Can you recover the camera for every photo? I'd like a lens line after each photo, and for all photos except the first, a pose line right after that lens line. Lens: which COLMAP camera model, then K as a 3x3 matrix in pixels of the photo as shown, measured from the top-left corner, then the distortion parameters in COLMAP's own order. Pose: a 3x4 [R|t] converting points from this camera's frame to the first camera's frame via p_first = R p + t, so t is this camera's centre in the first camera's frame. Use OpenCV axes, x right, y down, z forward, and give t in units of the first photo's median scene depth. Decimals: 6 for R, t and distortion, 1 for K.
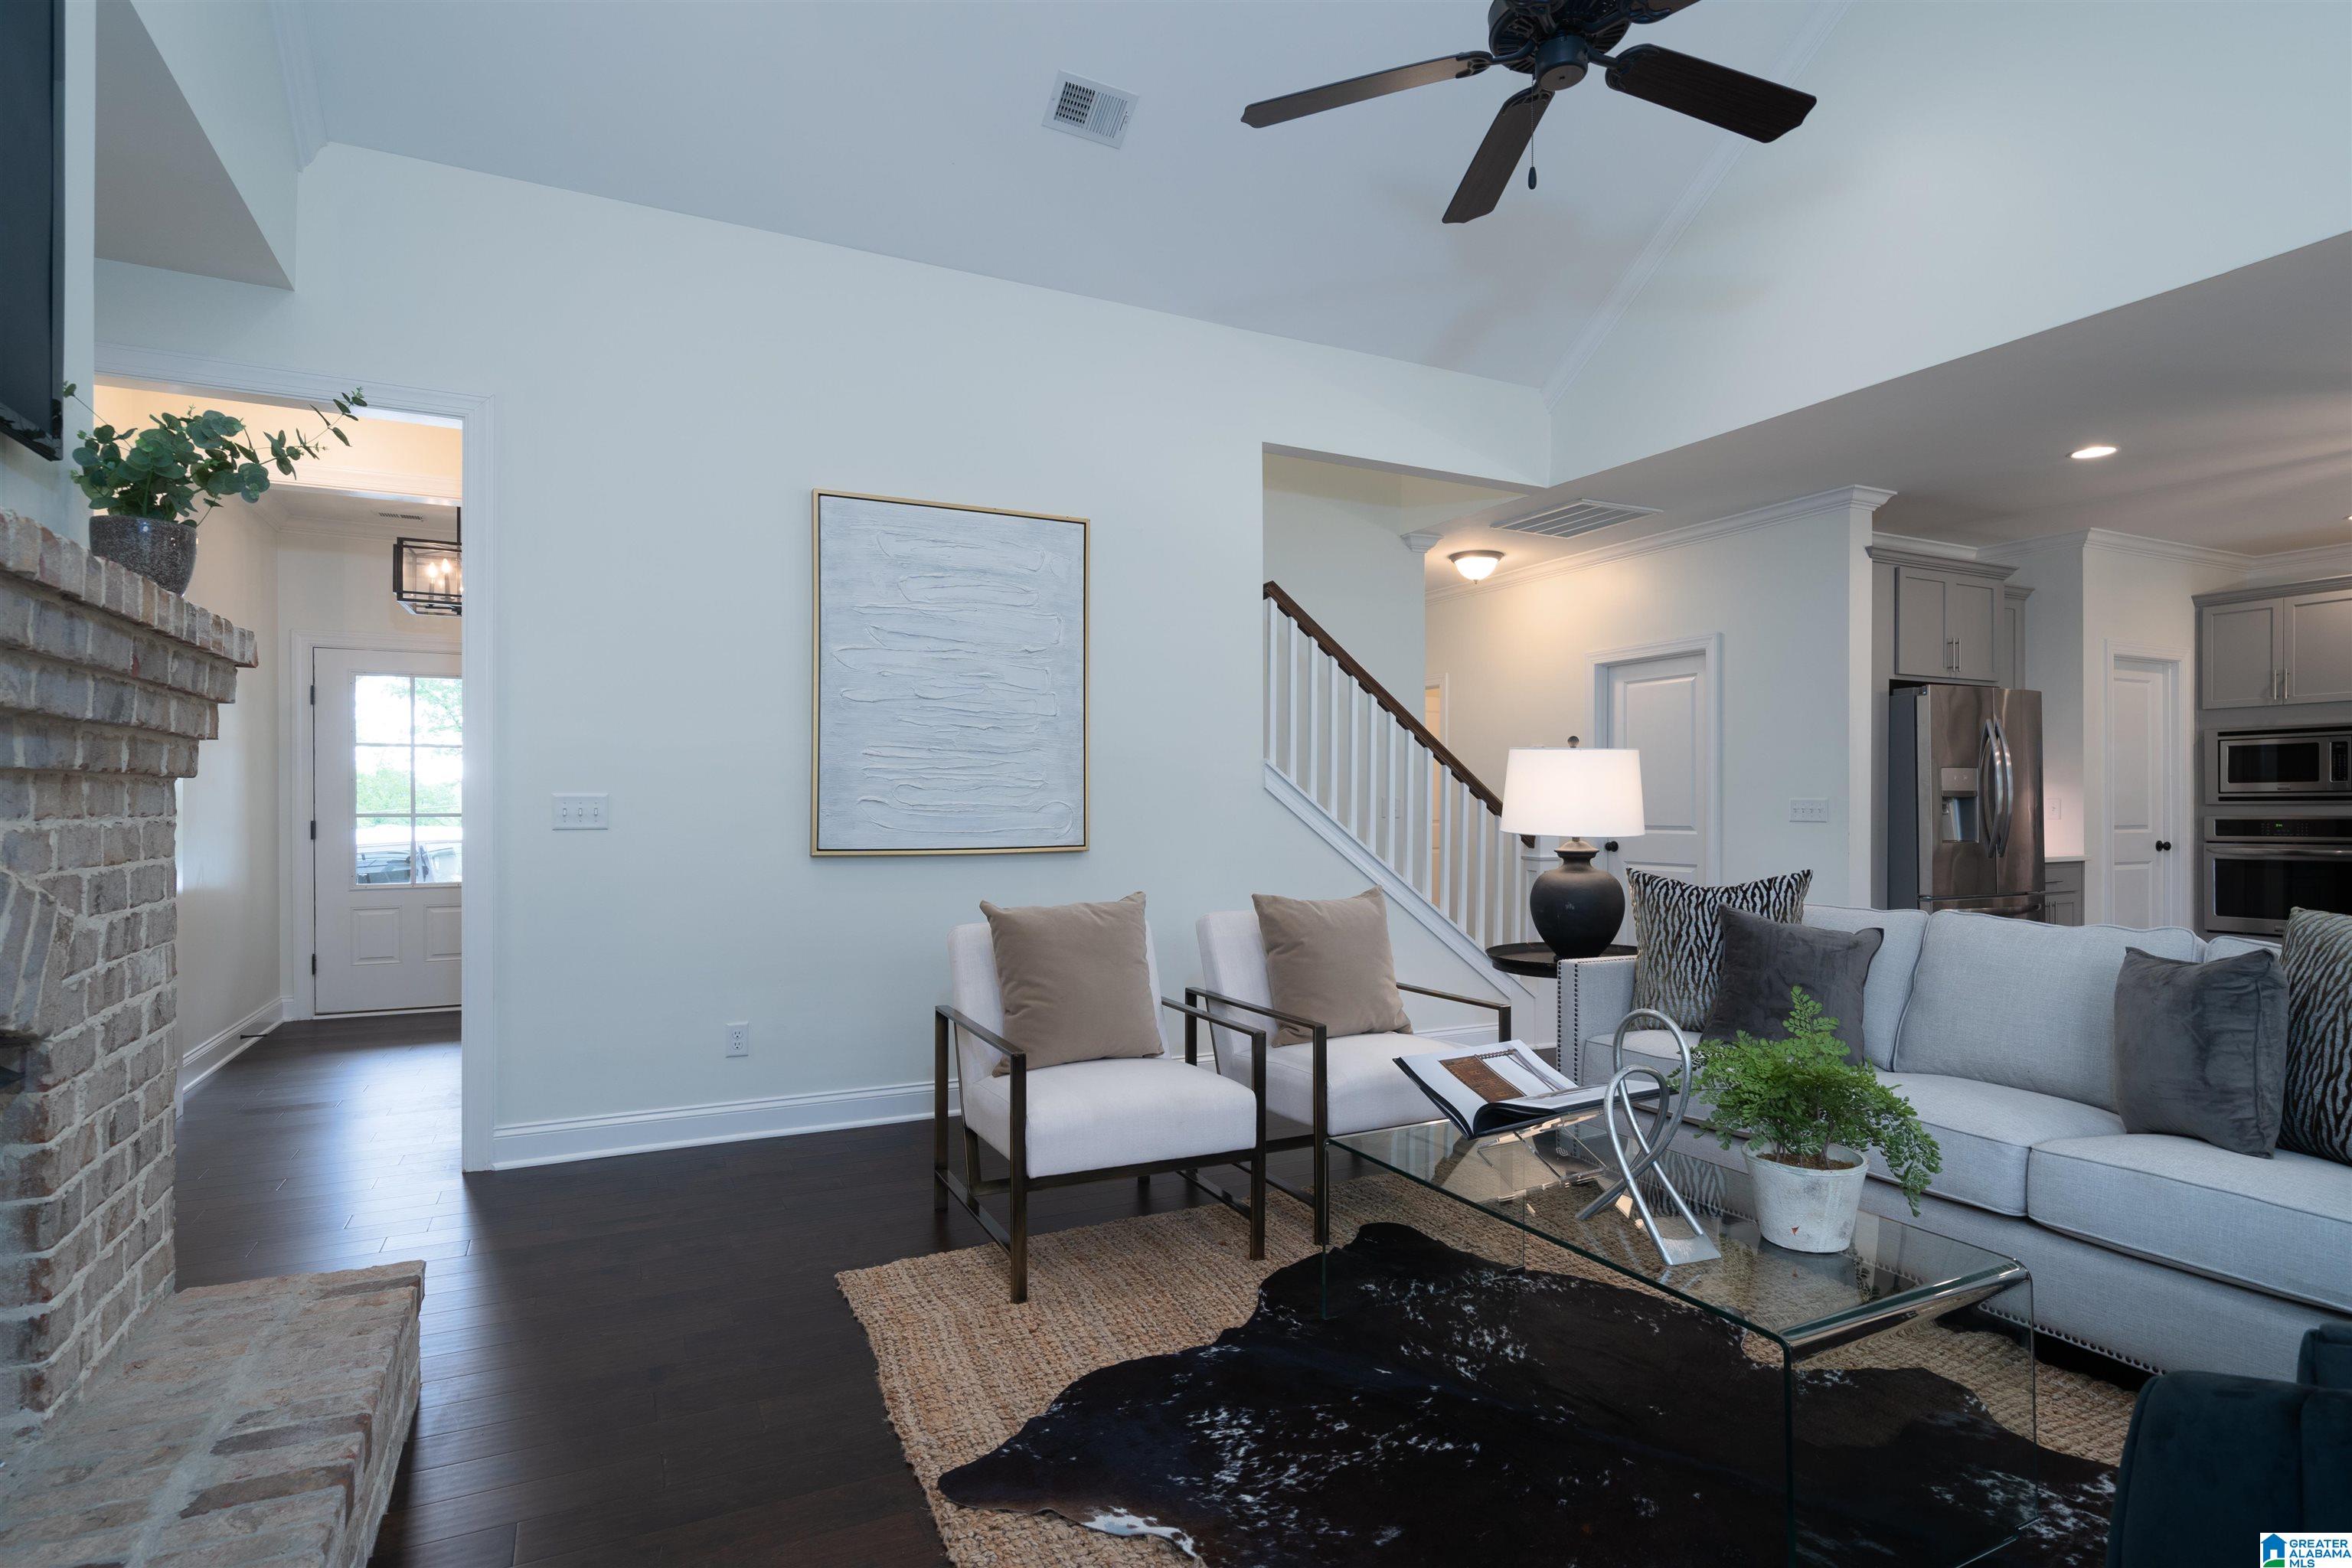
lens RADIAL K [[1230.6, 0, 1236.5], [0, 1230.6, 796.2], [0, 0, 1]] dist [0.035156, -0.000222]
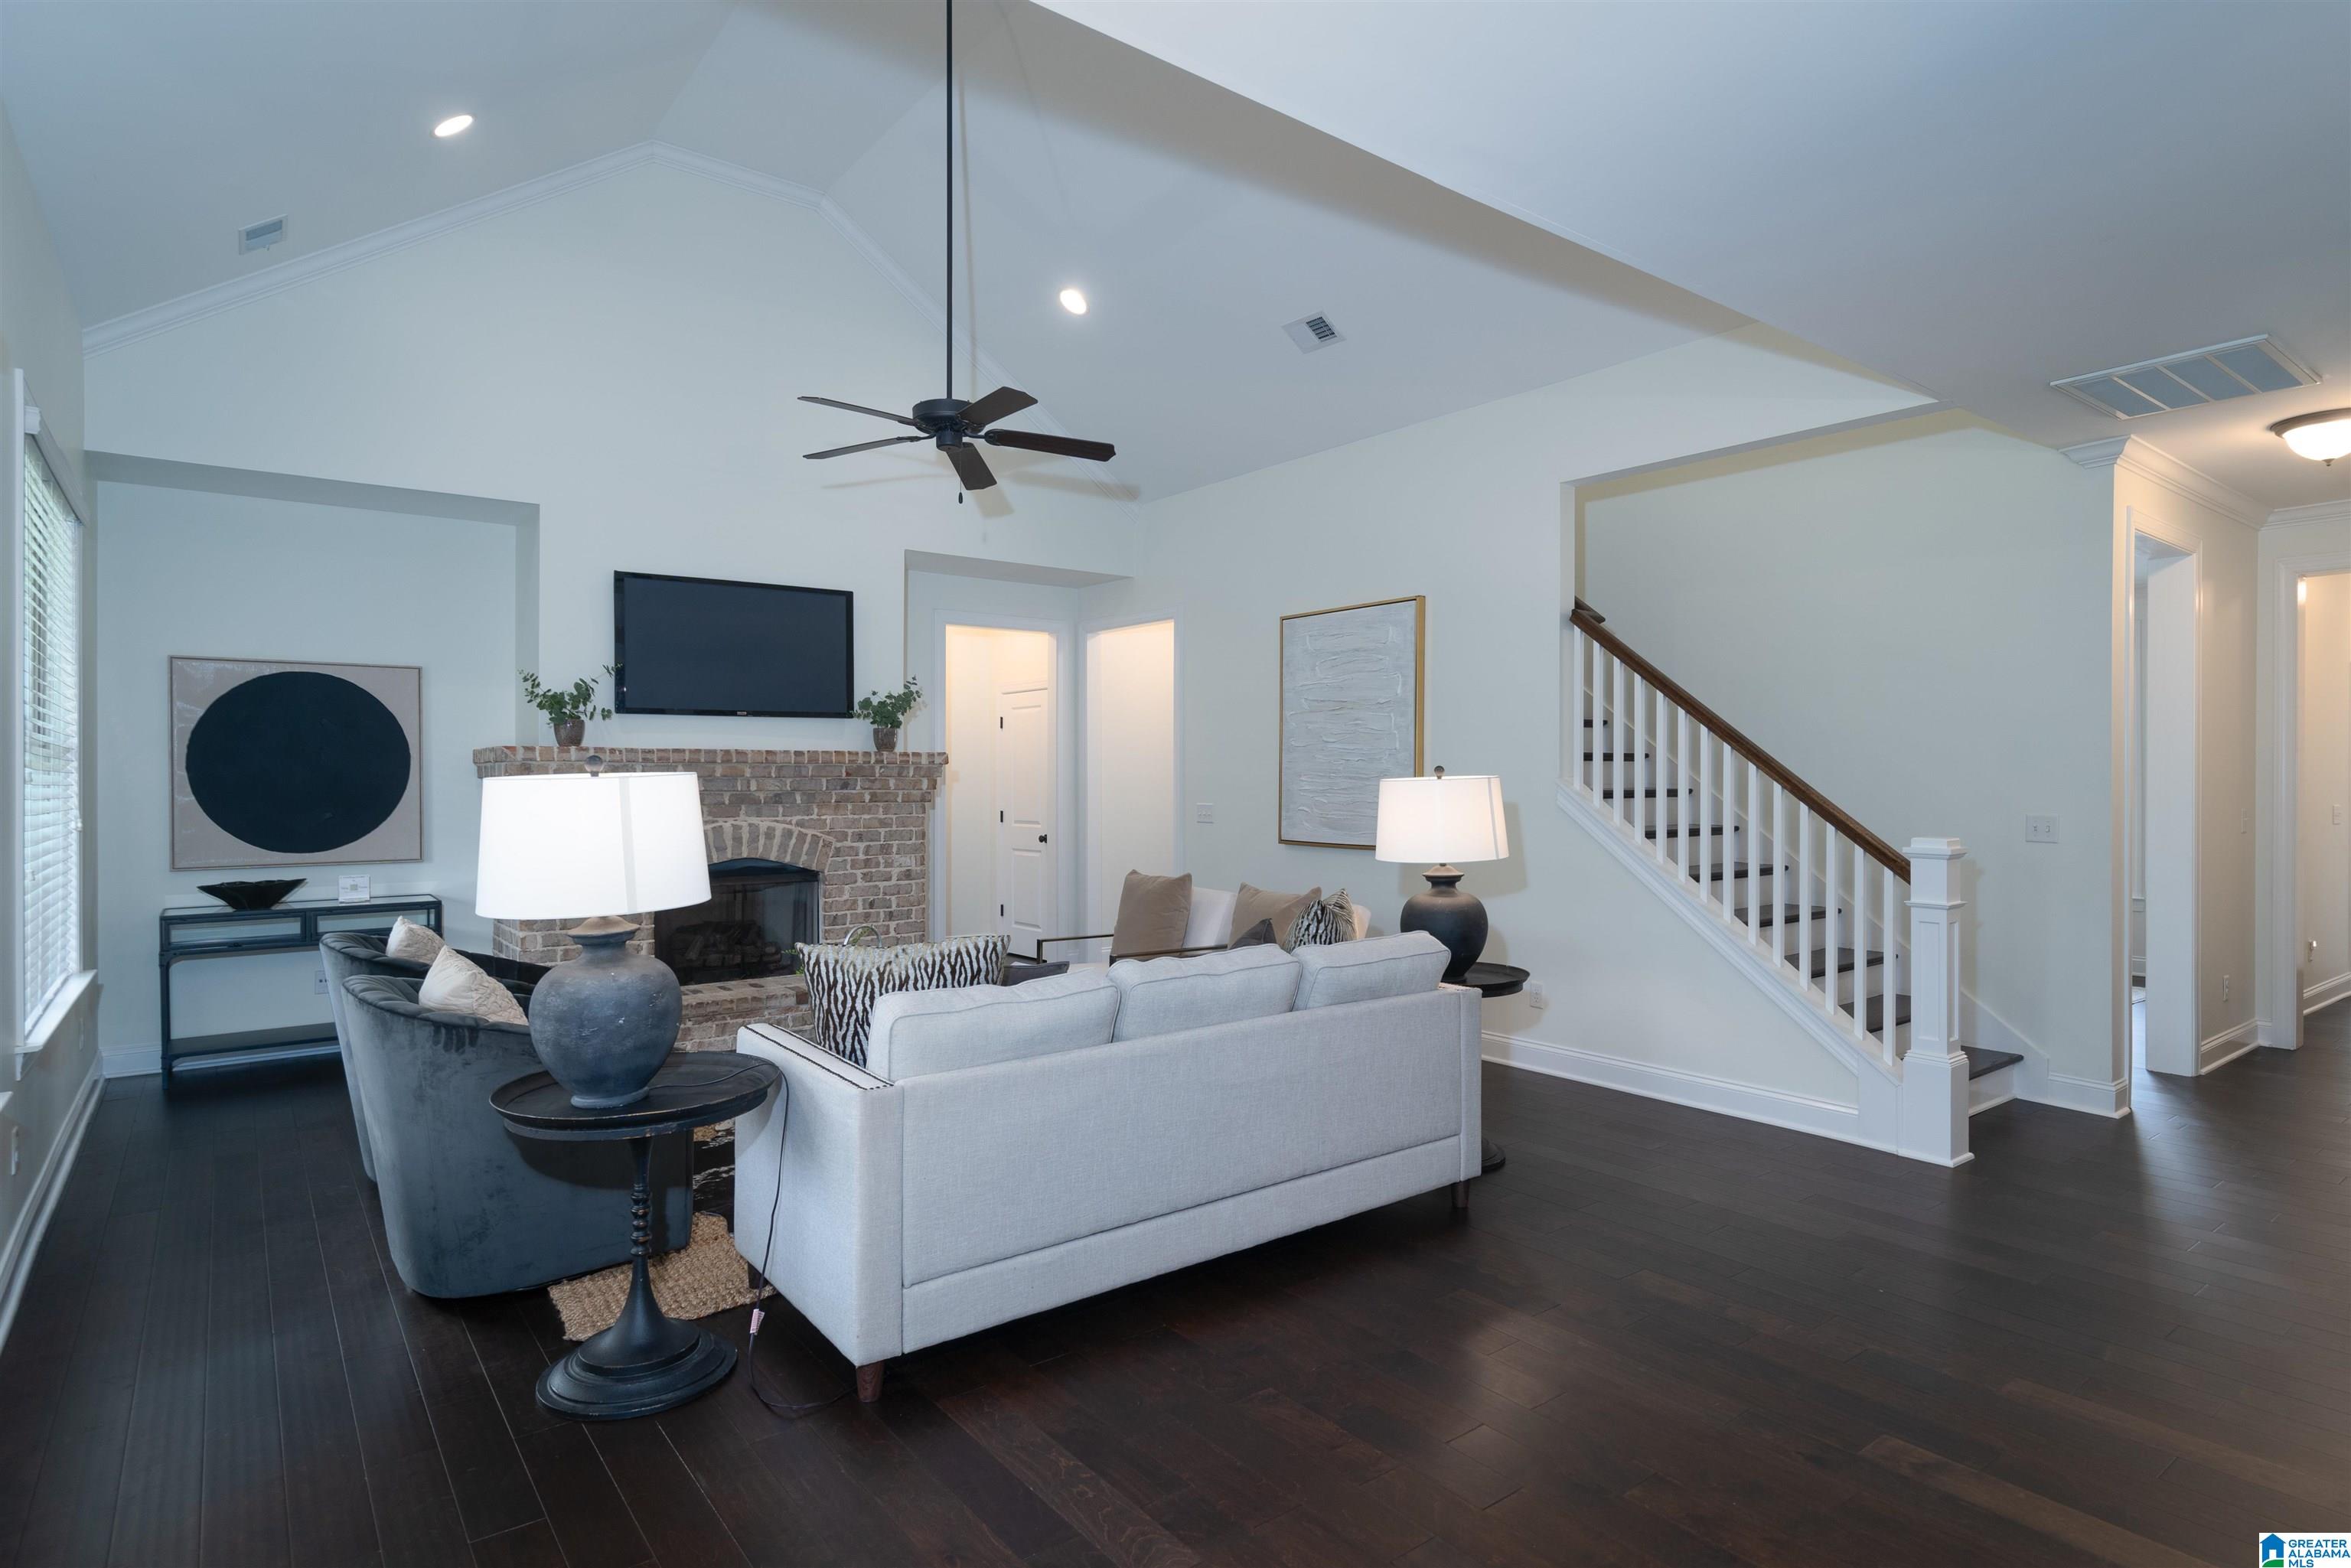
lens RADIAL K [[1226.7, 0, 1181.4], [0, 1226.7, 767.3], [0, 0, 1]] dist [0.003976, 0.000154]
pose [[0.170139, -0.008628, -0.985382, 1.234250], [0.006070, 0.999952, -0.007708, -0.040195], [0.985401, -0.004670, 0.170183, 0.597796]]
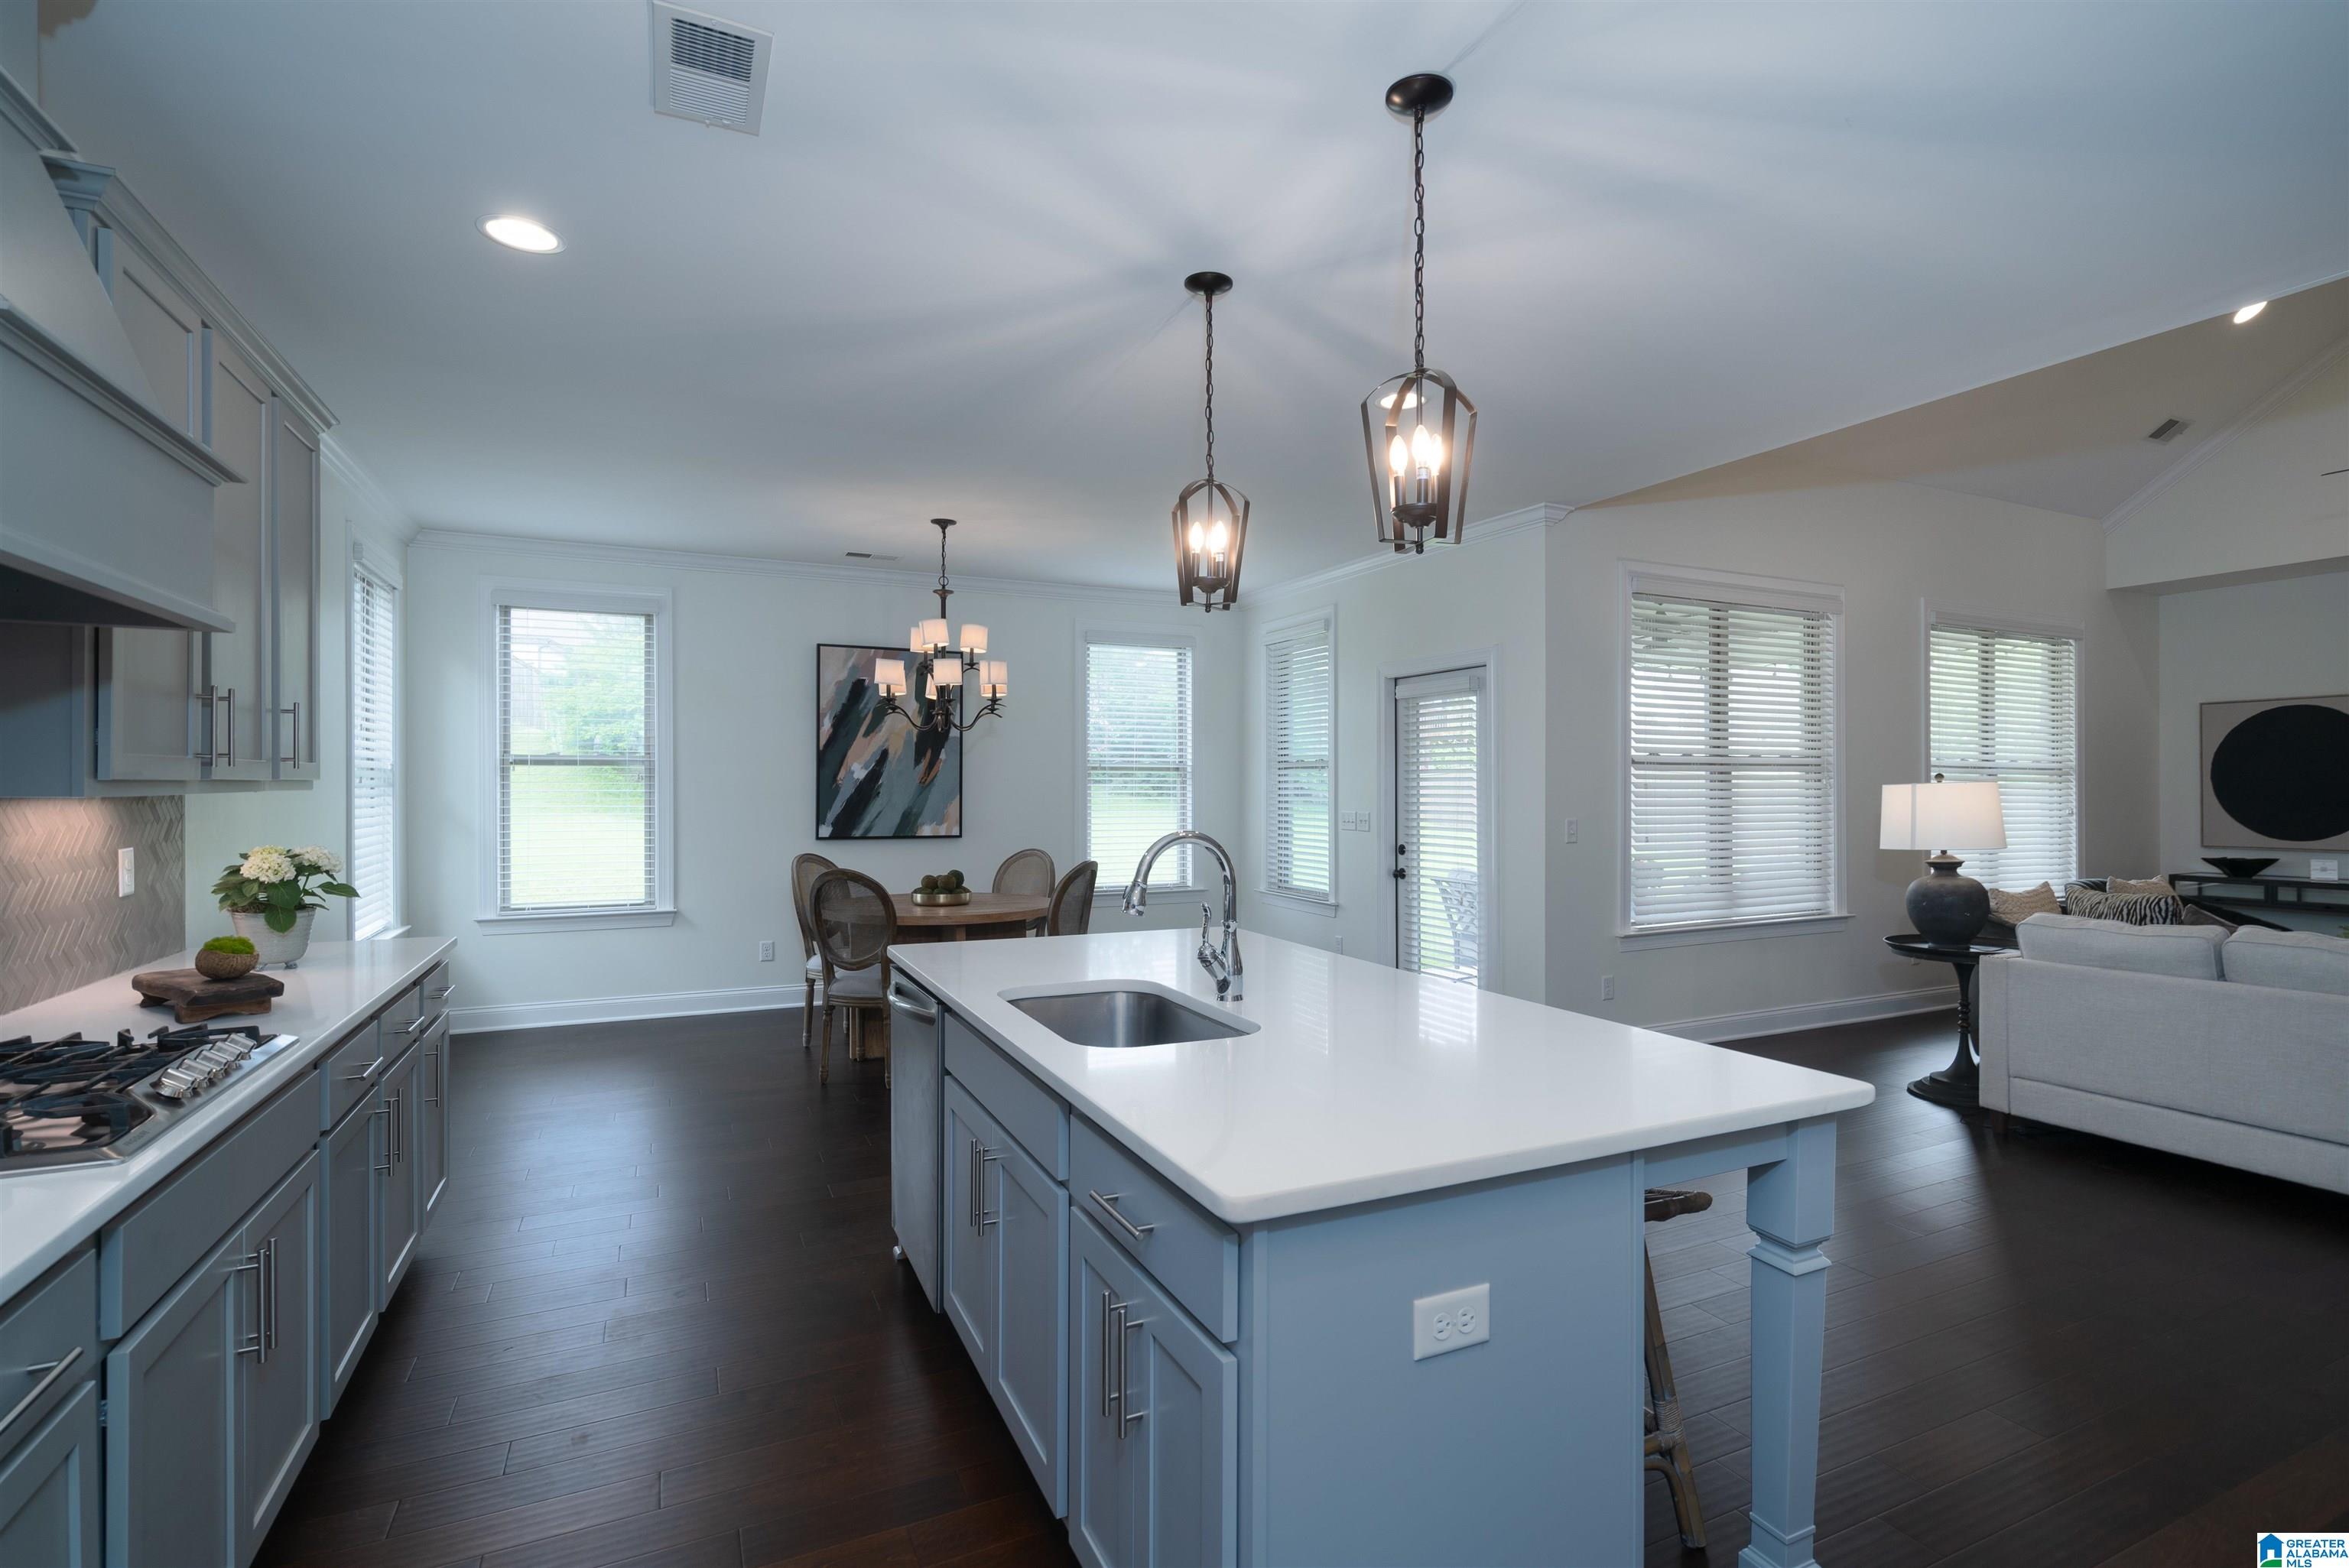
lens RADIAL K [[1123.7, 0, 1203.2], [0, 1123.7, 787.1], [0, 0, 1]] dist [0.000237, 0.000398]
pose [[-0.999308, 0.001358, 0.037176, 1.269770], [0.001073, 0.999970, -0.007691, -0.029723], [-0.037185, -0.007646, -0.999279, 1.589938]]
